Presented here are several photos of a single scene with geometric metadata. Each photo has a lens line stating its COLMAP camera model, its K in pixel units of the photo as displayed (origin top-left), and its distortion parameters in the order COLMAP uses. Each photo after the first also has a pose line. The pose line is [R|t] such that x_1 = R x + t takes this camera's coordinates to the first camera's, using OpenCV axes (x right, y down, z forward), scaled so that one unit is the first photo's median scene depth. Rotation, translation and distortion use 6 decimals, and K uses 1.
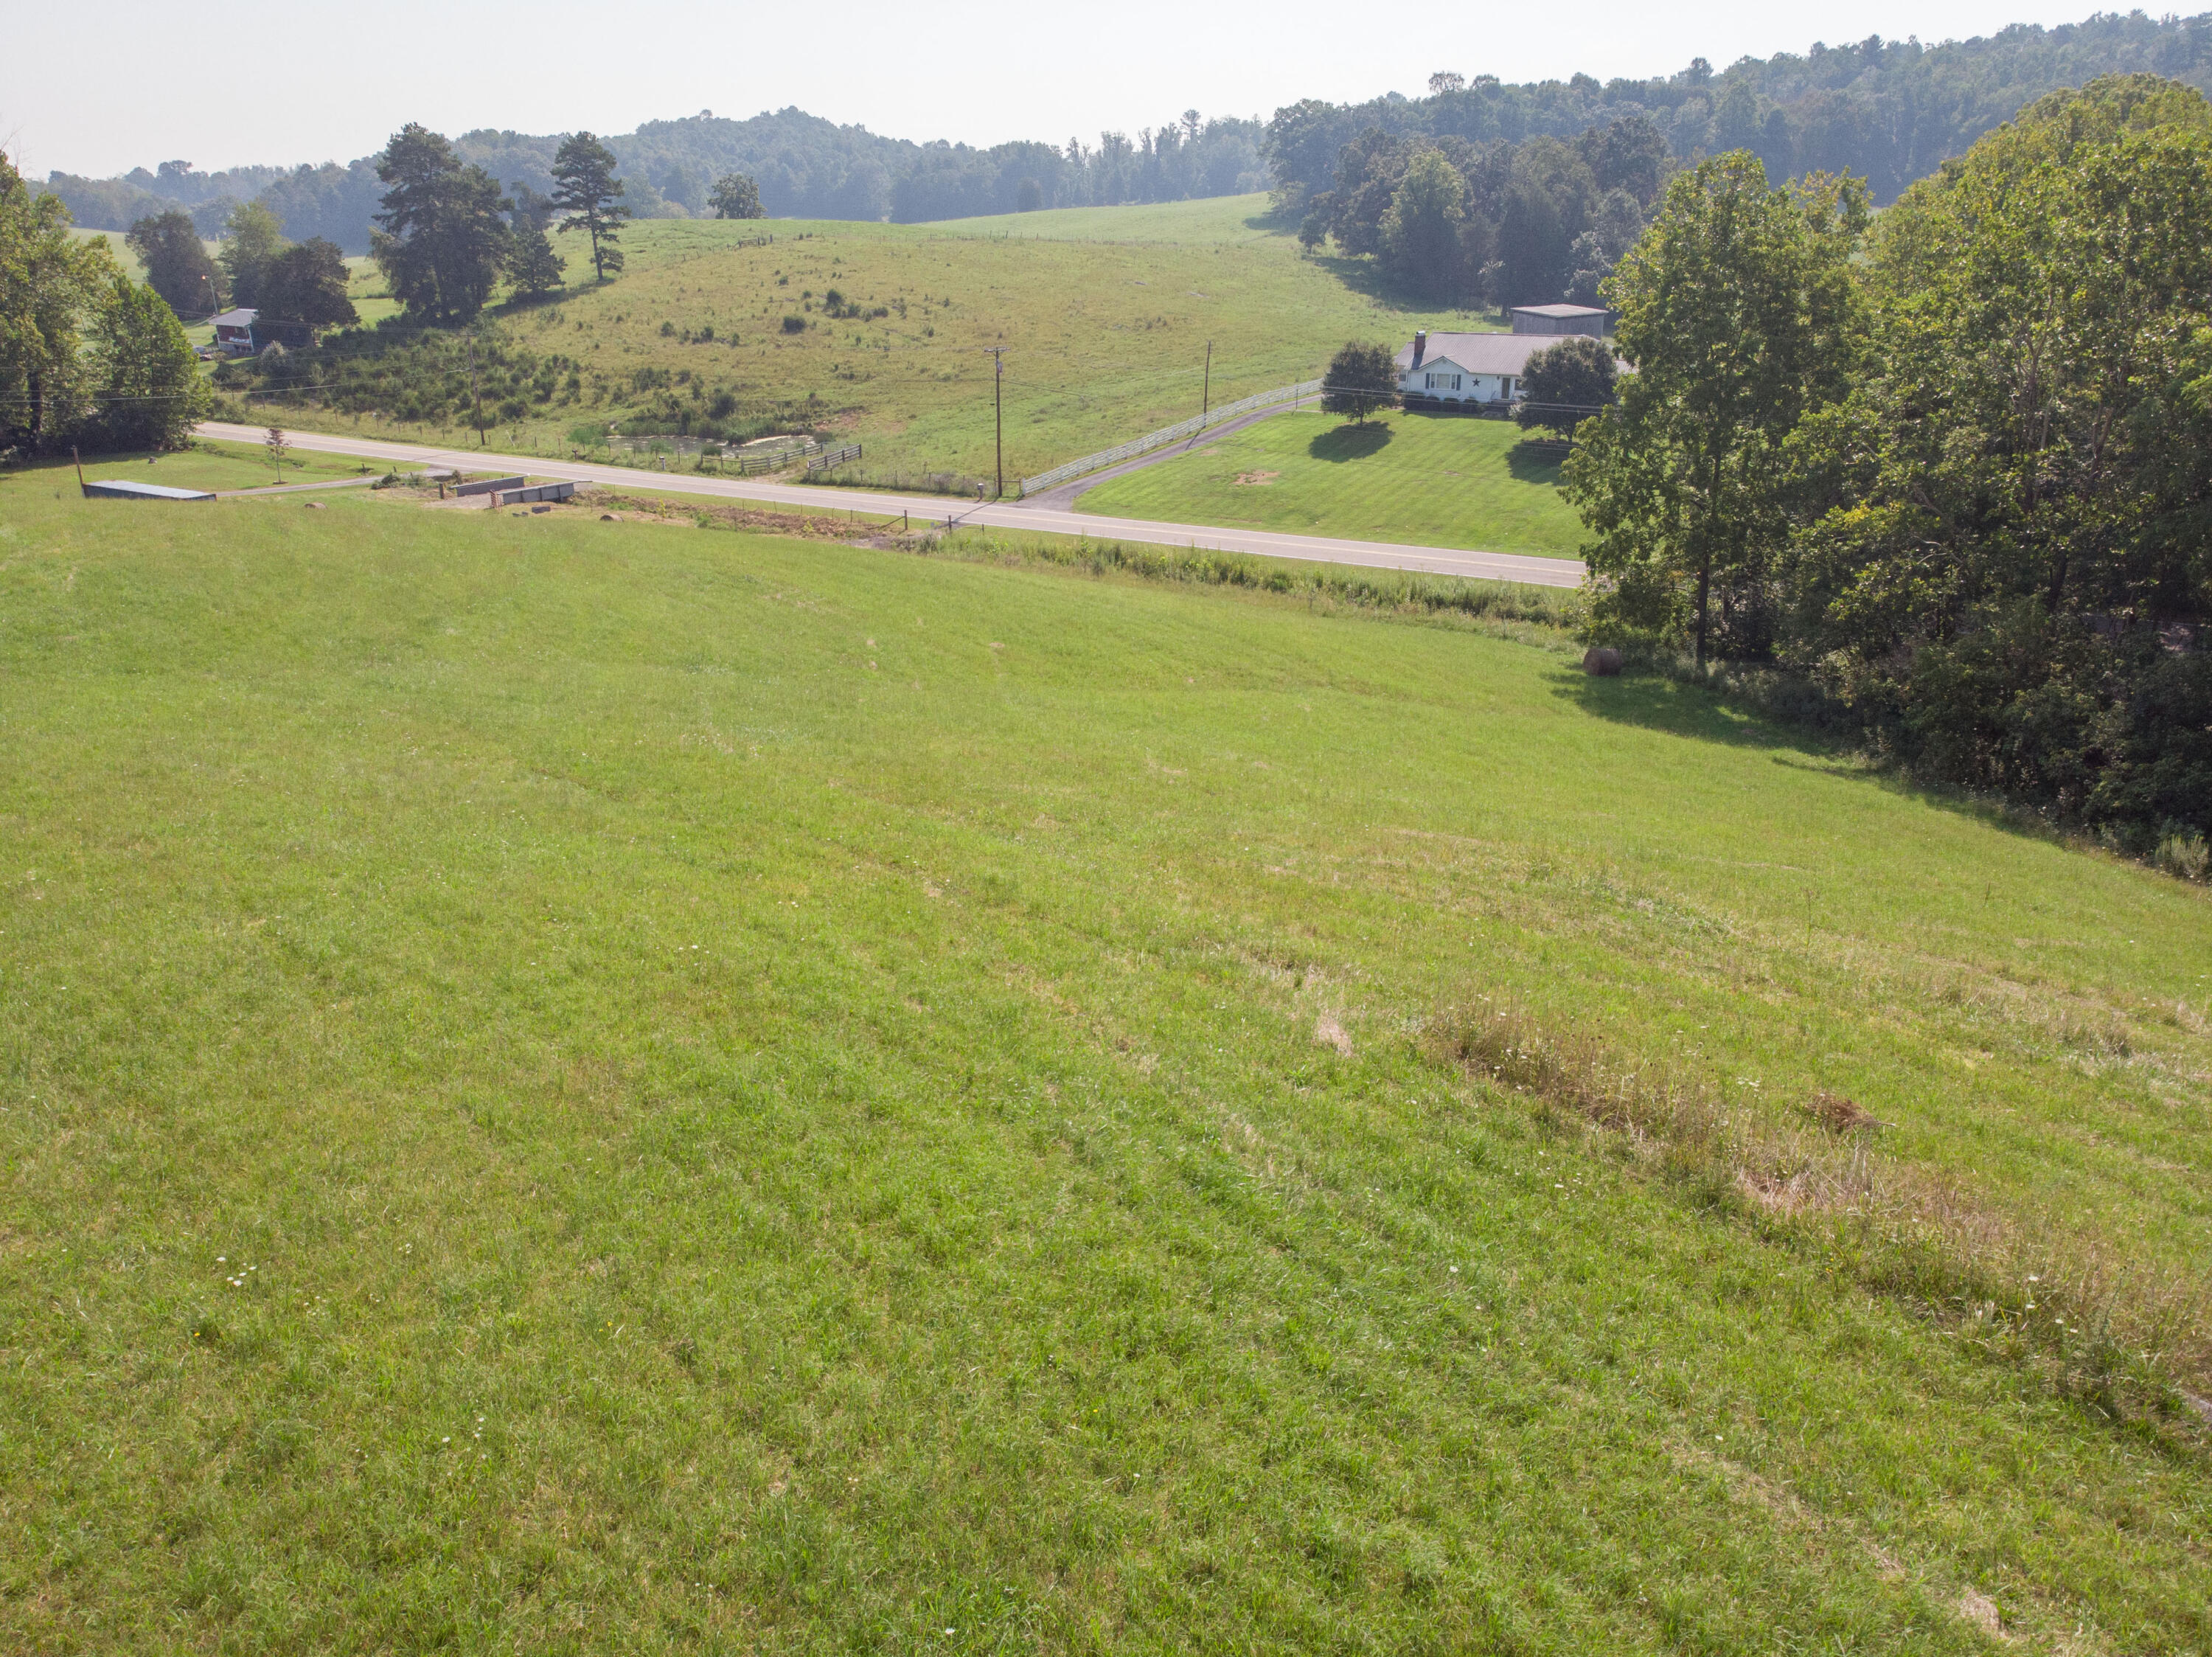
lens RADIAL K [[1656.7, 0, 1106.0], [0, 1656.7, 828.5], [0, 0, 1]] dist [-0.005581, 0.029967]
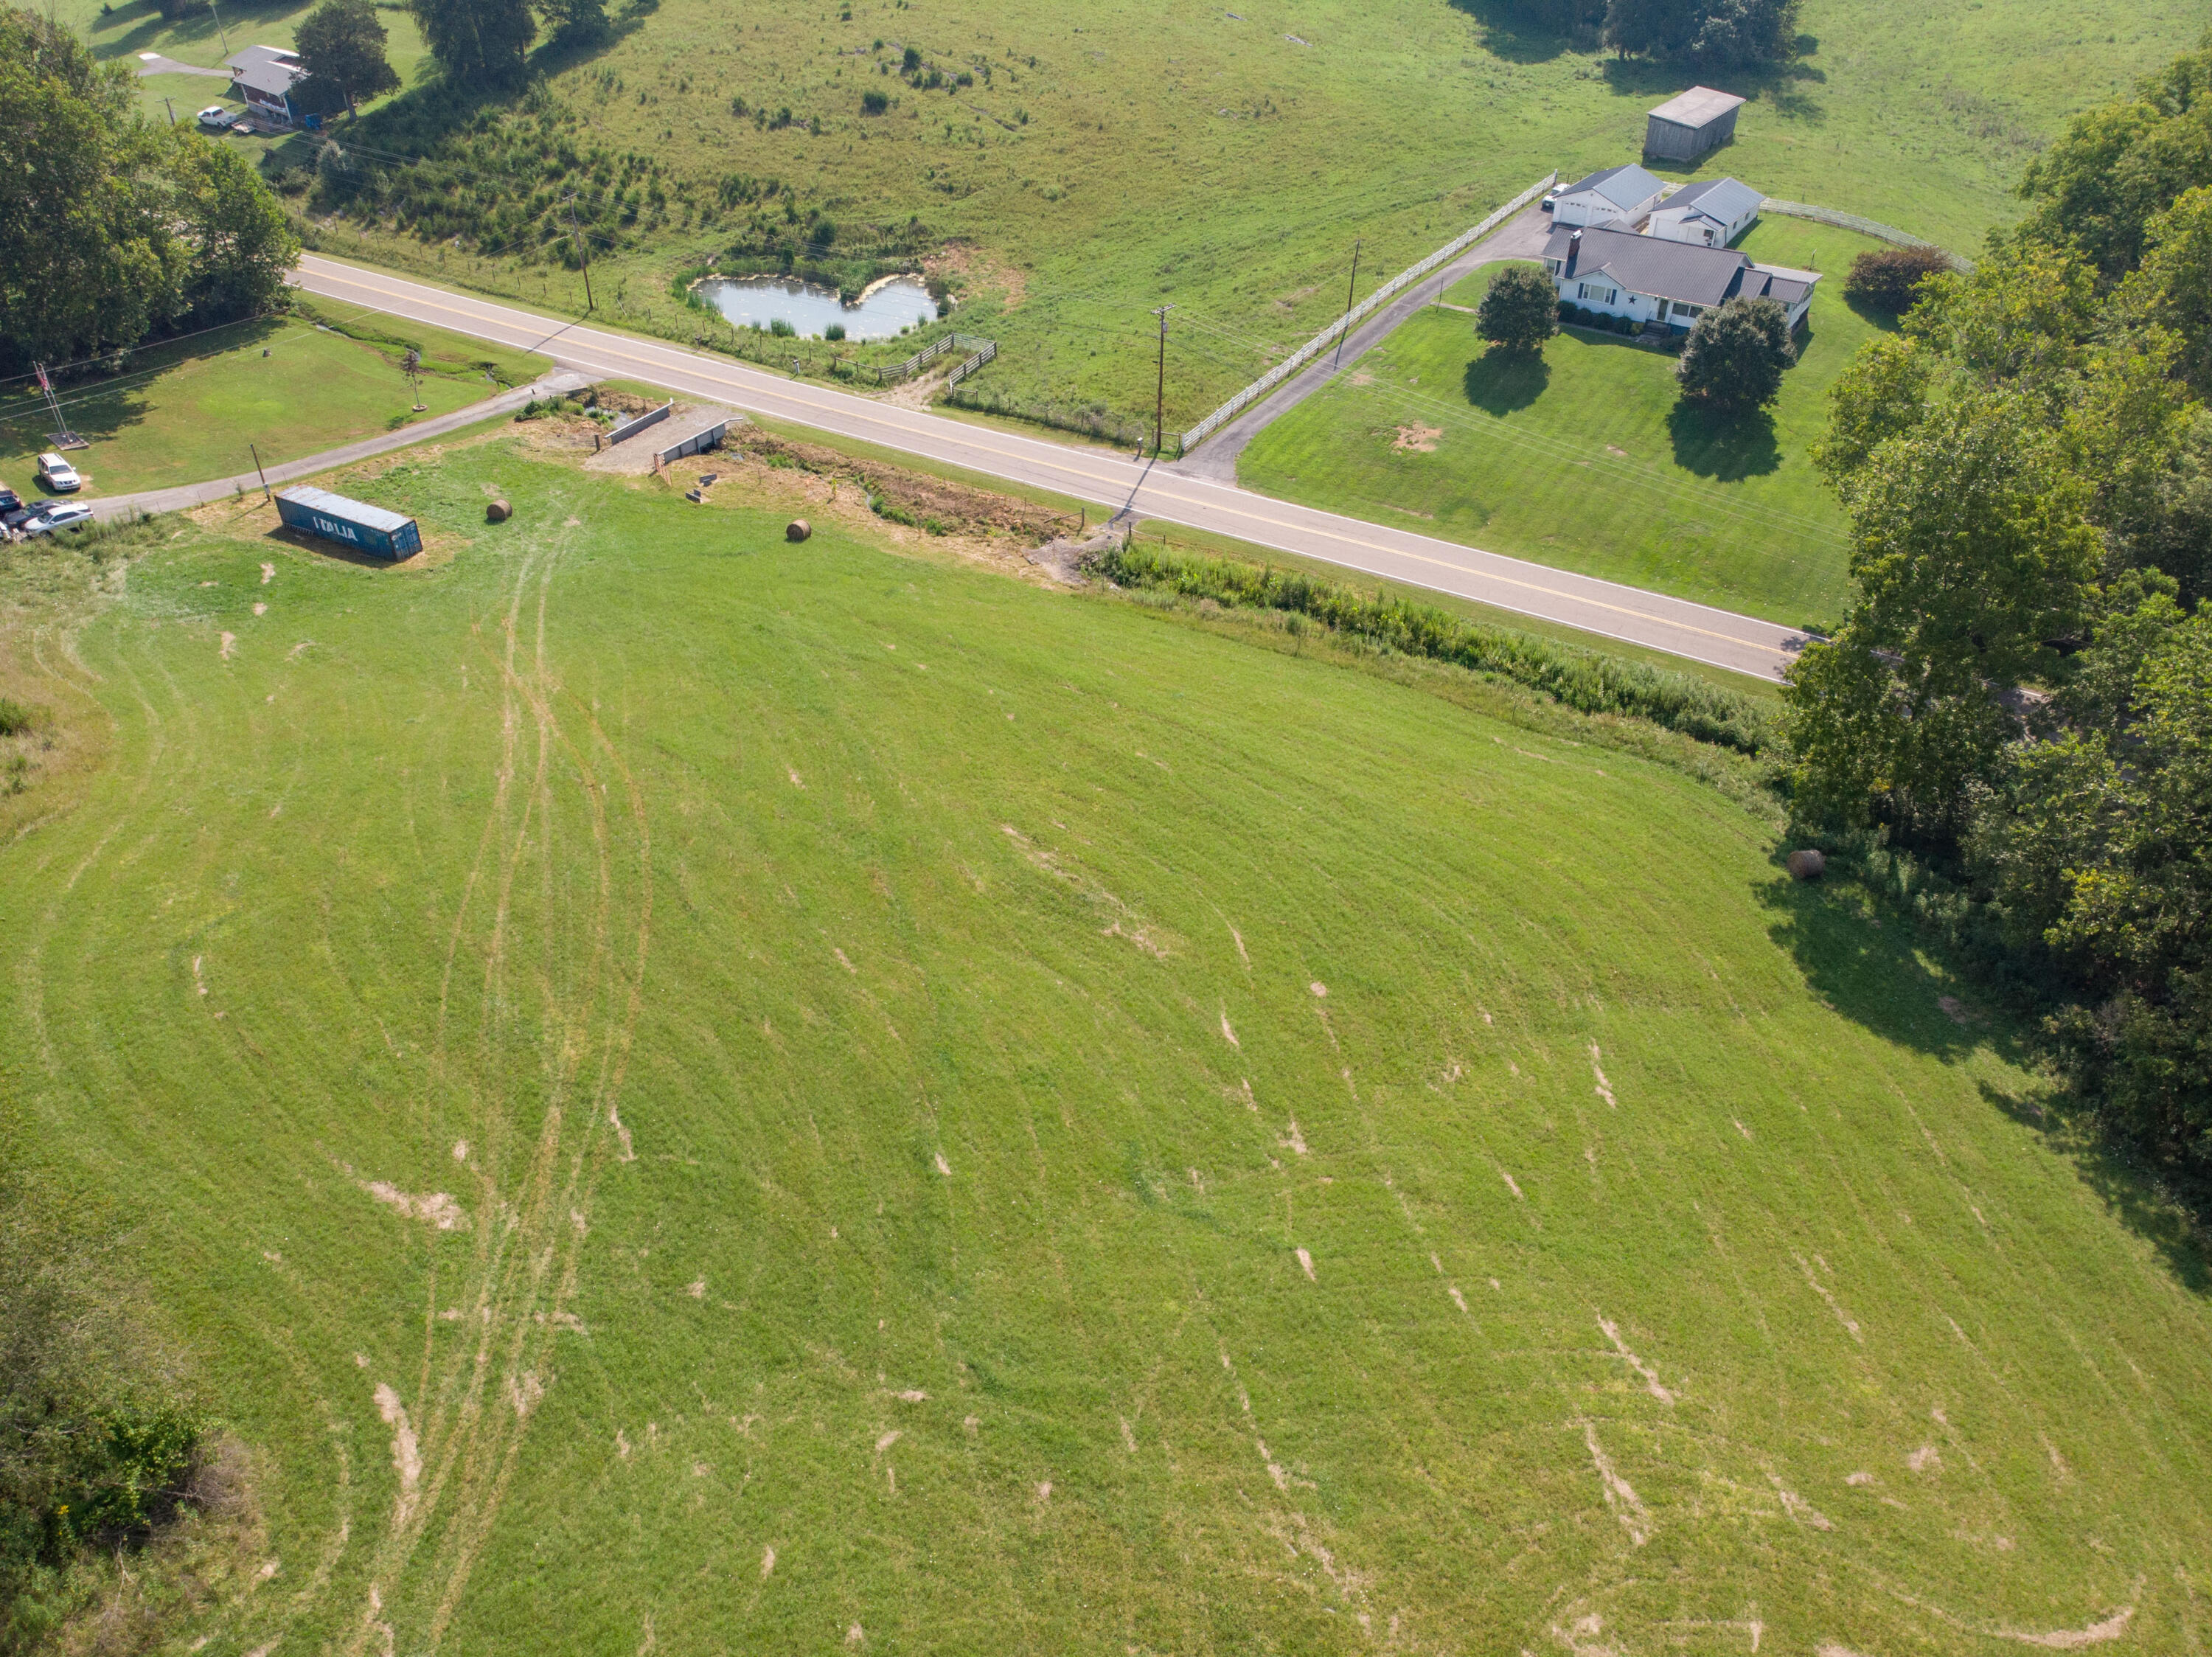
lens RADIAL K [[1656.7, 0, 1106.0], [0, 1656.7, 828.5], [0, 0, 1]] dist [-0.005581, 0.029967]
pose [[0.999820, -0.009521, 0.016420, -0.084624], [0.004282, 0.955934, 0.293550, -0.203639], [-0.018491, -0.293427, 0.955803, -0.020244]]
